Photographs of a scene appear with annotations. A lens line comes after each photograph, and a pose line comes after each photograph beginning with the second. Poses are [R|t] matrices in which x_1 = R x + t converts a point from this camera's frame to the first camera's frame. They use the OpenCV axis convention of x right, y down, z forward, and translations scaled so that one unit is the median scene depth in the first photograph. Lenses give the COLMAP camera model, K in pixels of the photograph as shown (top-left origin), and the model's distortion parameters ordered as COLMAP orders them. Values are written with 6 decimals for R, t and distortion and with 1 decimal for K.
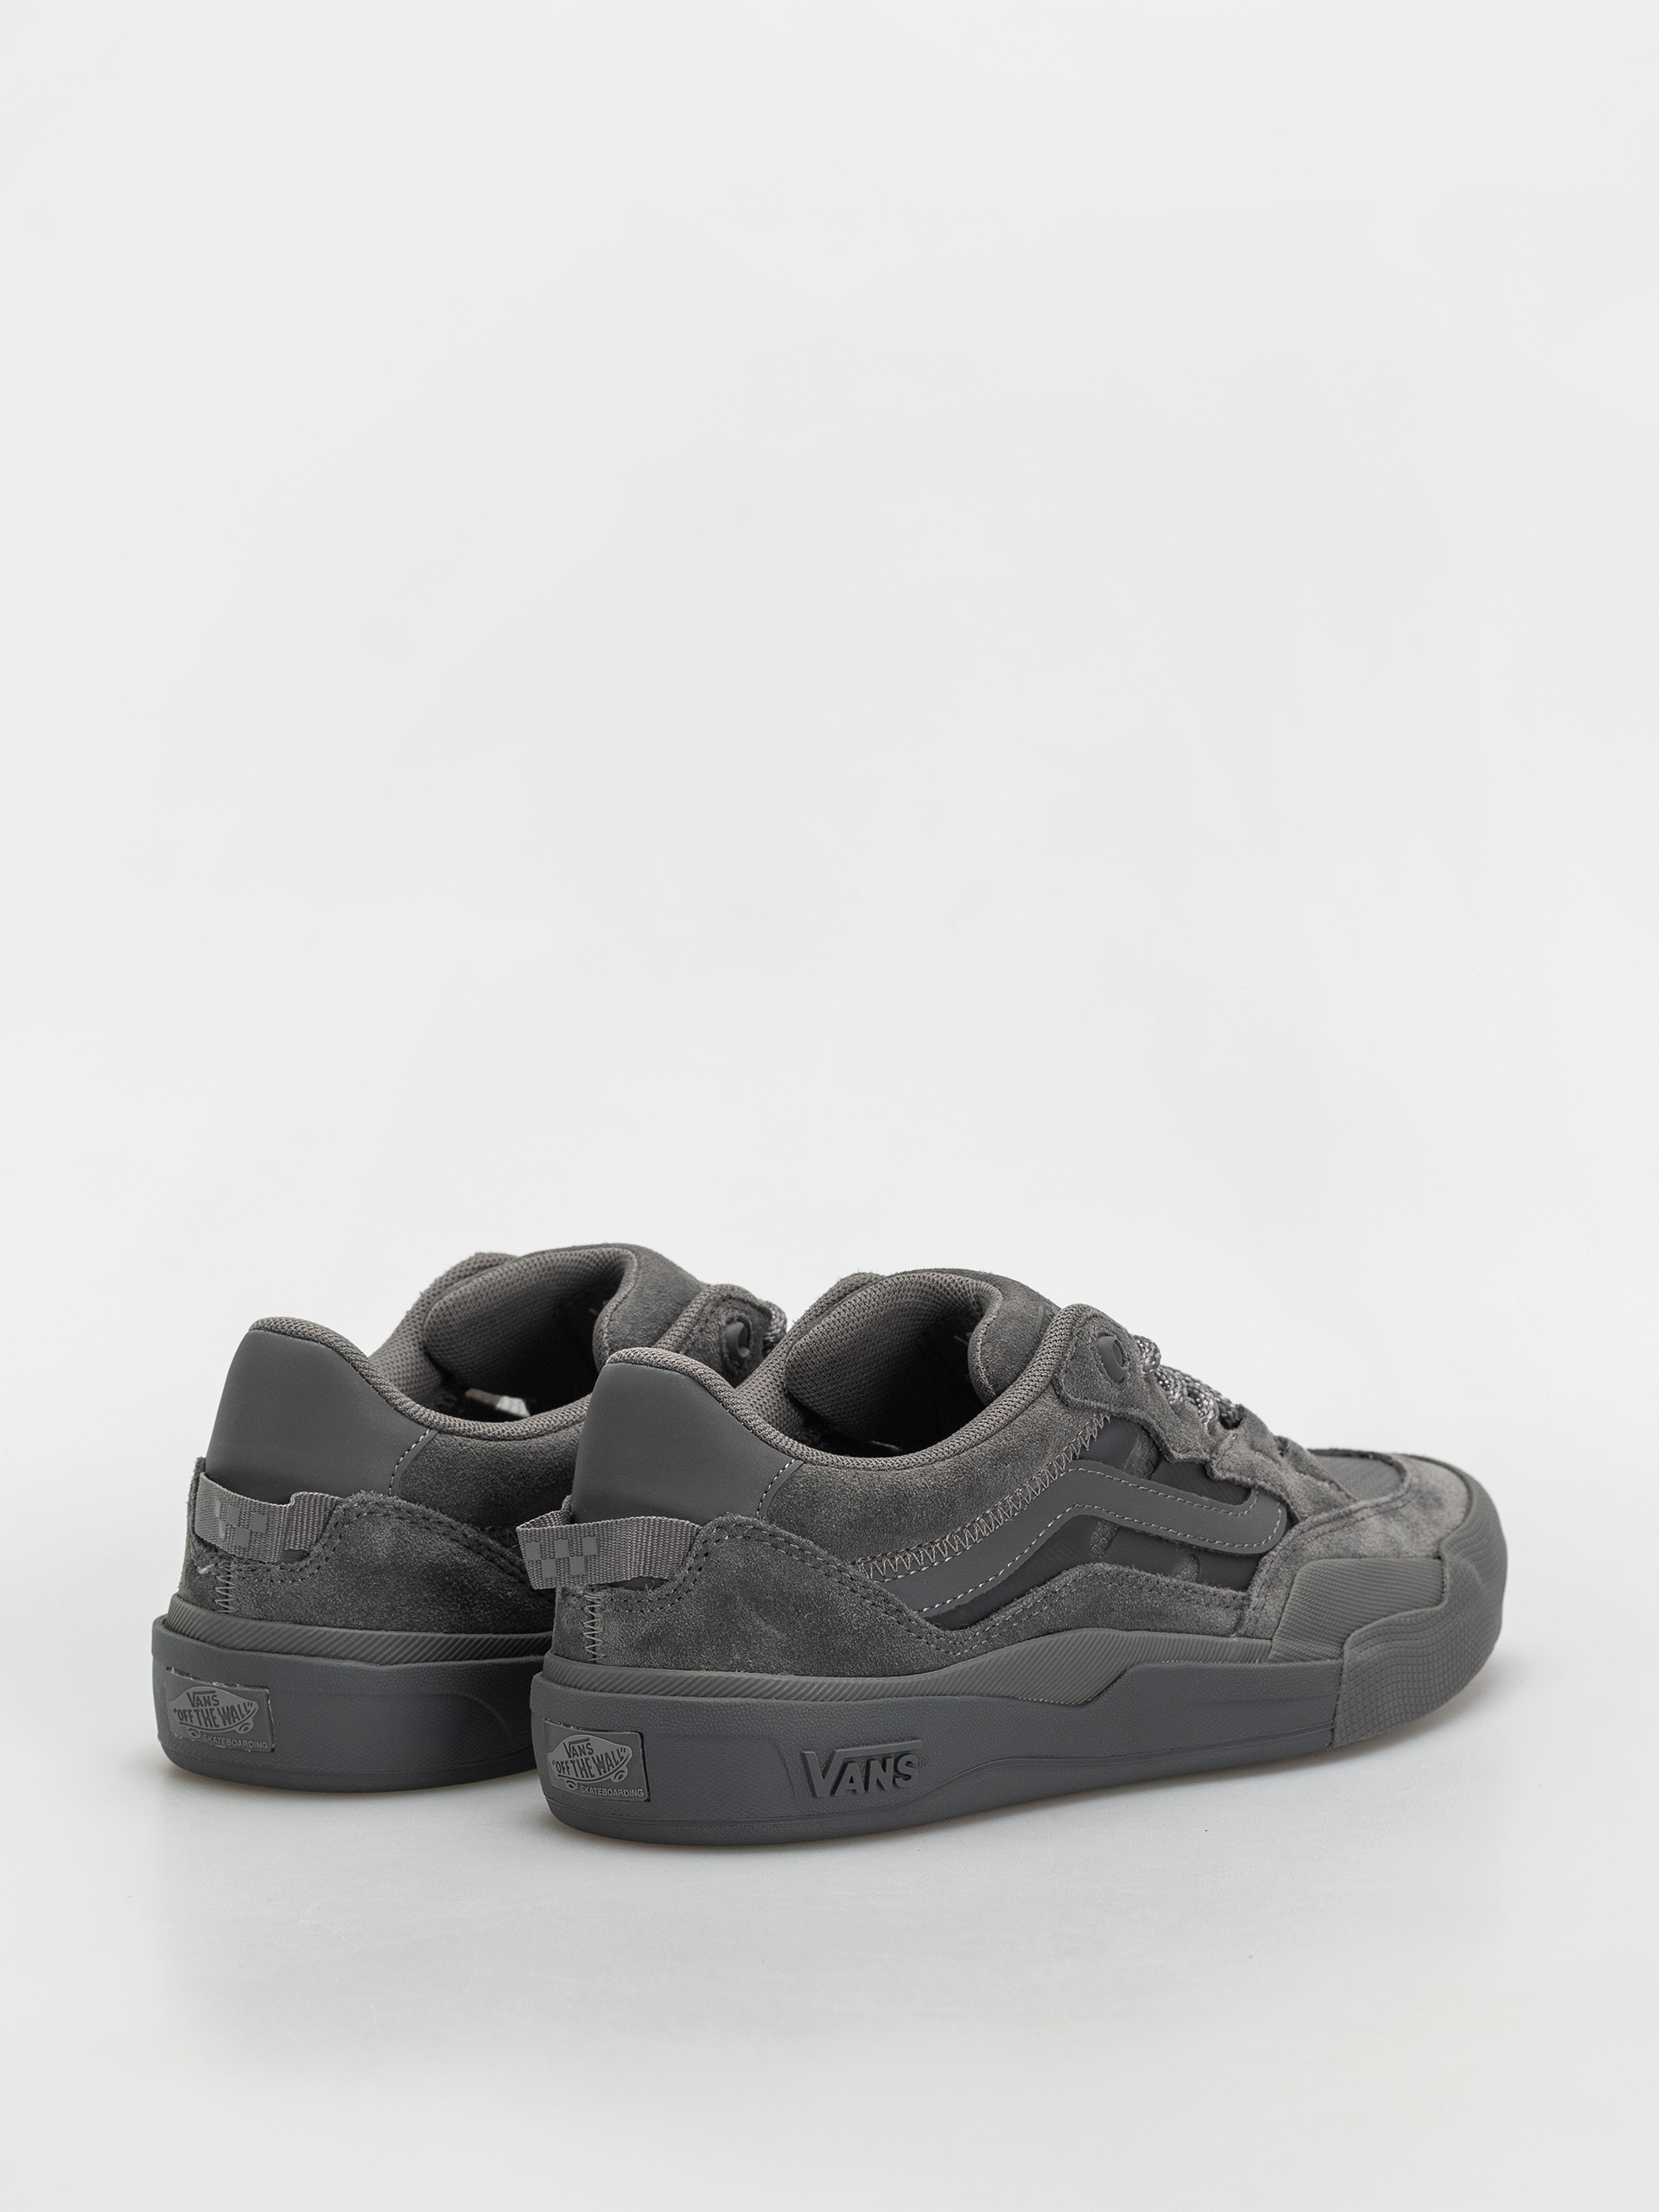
lens RADIAL K [[6763.0, 0, 827.3], [0, 6763.0, 1106.8], [0, 0, 1]] dist [0.122707, 0.000000]
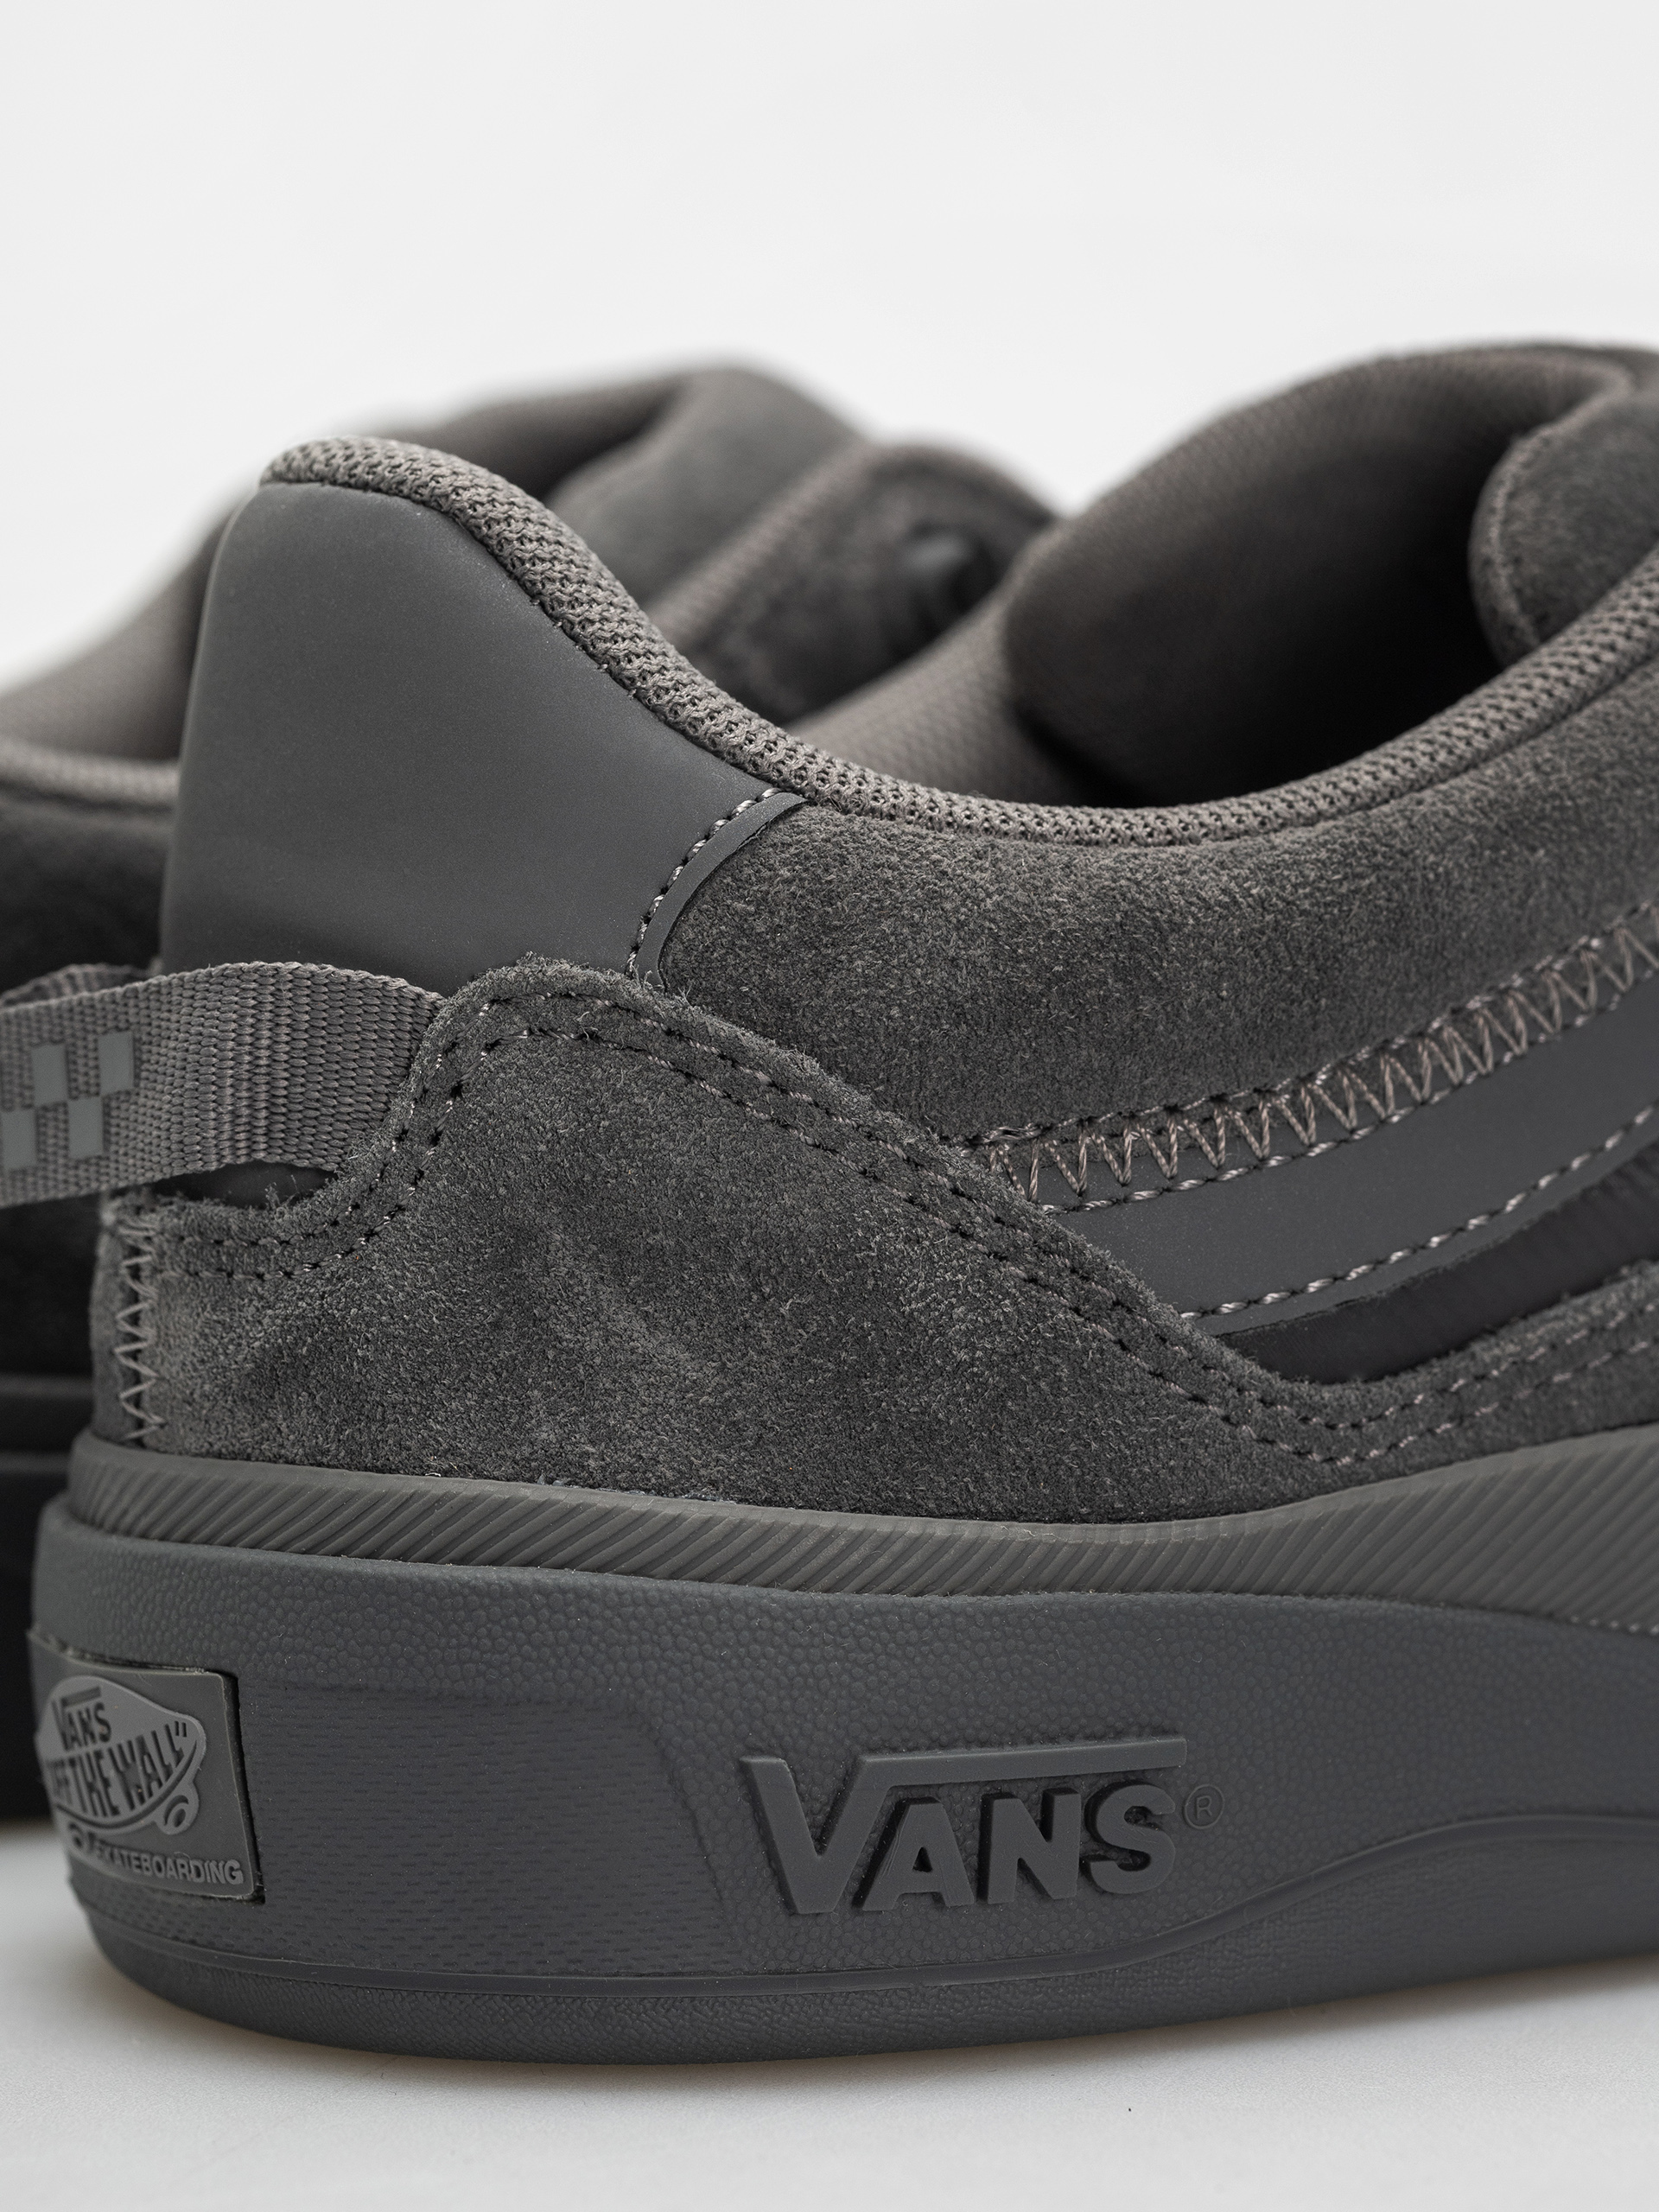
lens RADIAL K [[6763.0, 0, 837.9], [0, 6763.0, 1100.2], [0, 0, 1]] dist [0.122707, 0.000000]
pose [[0.972805, 0.019384, -0.230814, 0.067825], [-0.020064, 0.999799, -0.000598, 0.066134], [0.230756, 0.005213, 0.972998, 0.708164]]
